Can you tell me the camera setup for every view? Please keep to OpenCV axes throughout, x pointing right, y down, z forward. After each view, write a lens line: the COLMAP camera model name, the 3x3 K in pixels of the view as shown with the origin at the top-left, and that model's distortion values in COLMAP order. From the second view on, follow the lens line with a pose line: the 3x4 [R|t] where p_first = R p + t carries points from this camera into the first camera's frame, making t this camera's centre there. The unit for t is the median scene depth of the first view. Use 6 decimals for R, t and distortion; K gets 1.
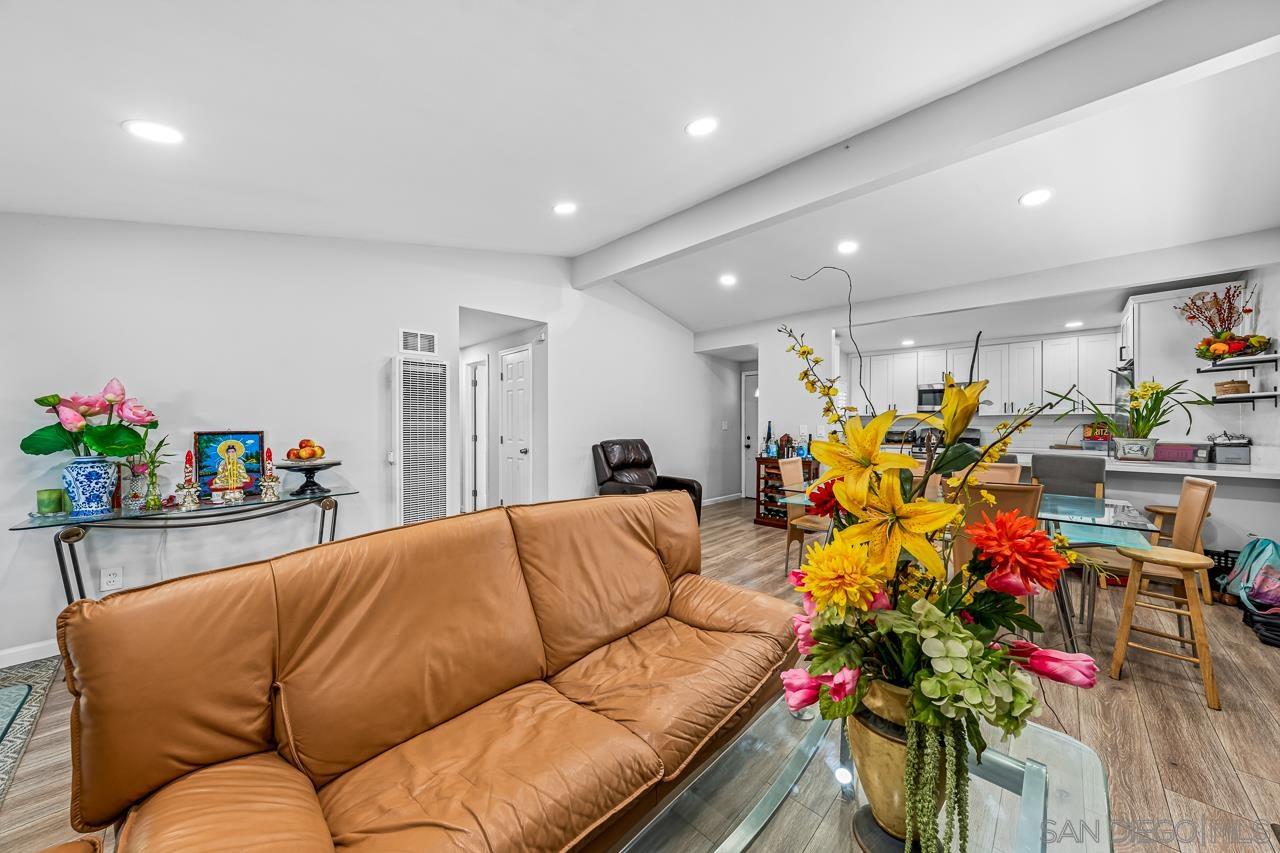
lens RADIAL K [[441.1, 0, 647.7], [0, 441.1, 425.1], [0, 0, 1]] dist [-0.004549, 0.000386]
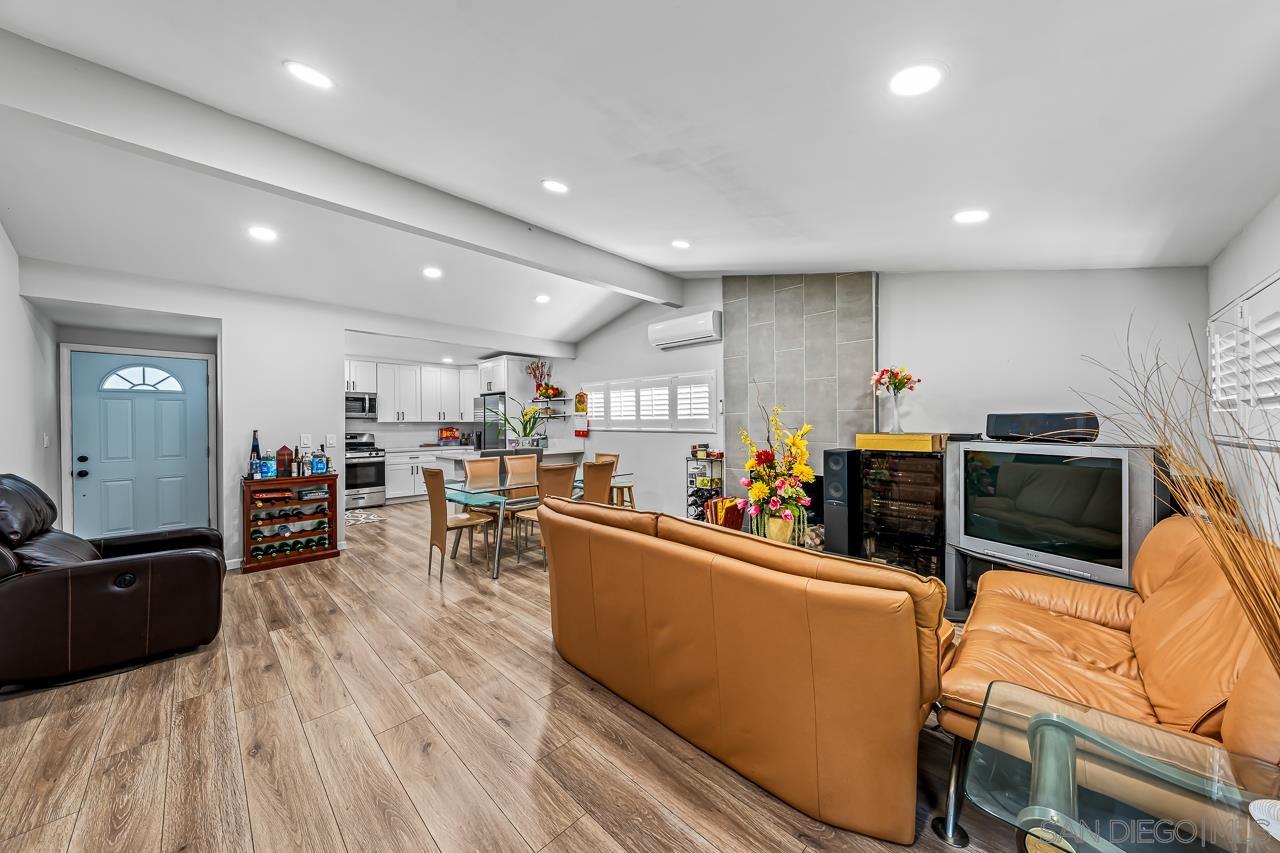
lens RADIAL K [[441.1, 0, 644.0], [0, 441.1, 425.4], [0, 0, 1]] dist [-0.004549, 0.000386]
pose [[0.014918, -0.005077, 0.999876, -0.550498], [0.008466, 0.999952, 0.004951, -0.018509], [-0.999853, 0.008392, 0.014960, 0.393980]]
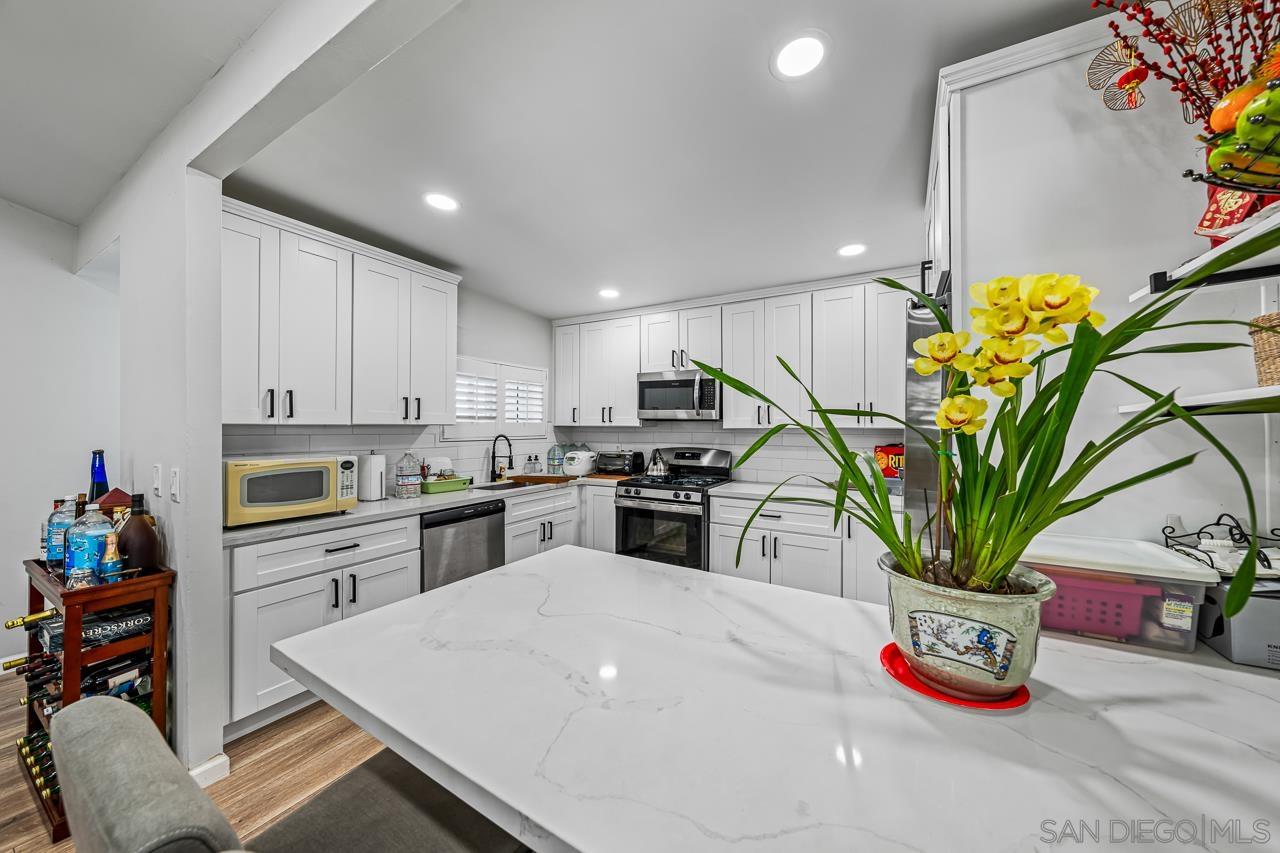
lens RADIAL K [[441.1, 0, 650.5], [0, 441.1, 421.2], [0, 0, 1]] dist [-0.004549, 0.000386]
pose [[0.969934, 0.007932, 0.243240, 0.734100], [-0.004480, 0.999881, -0.014744, -0.031461], [-0.243328, 0.013211, 0.969854, 0.665342]]
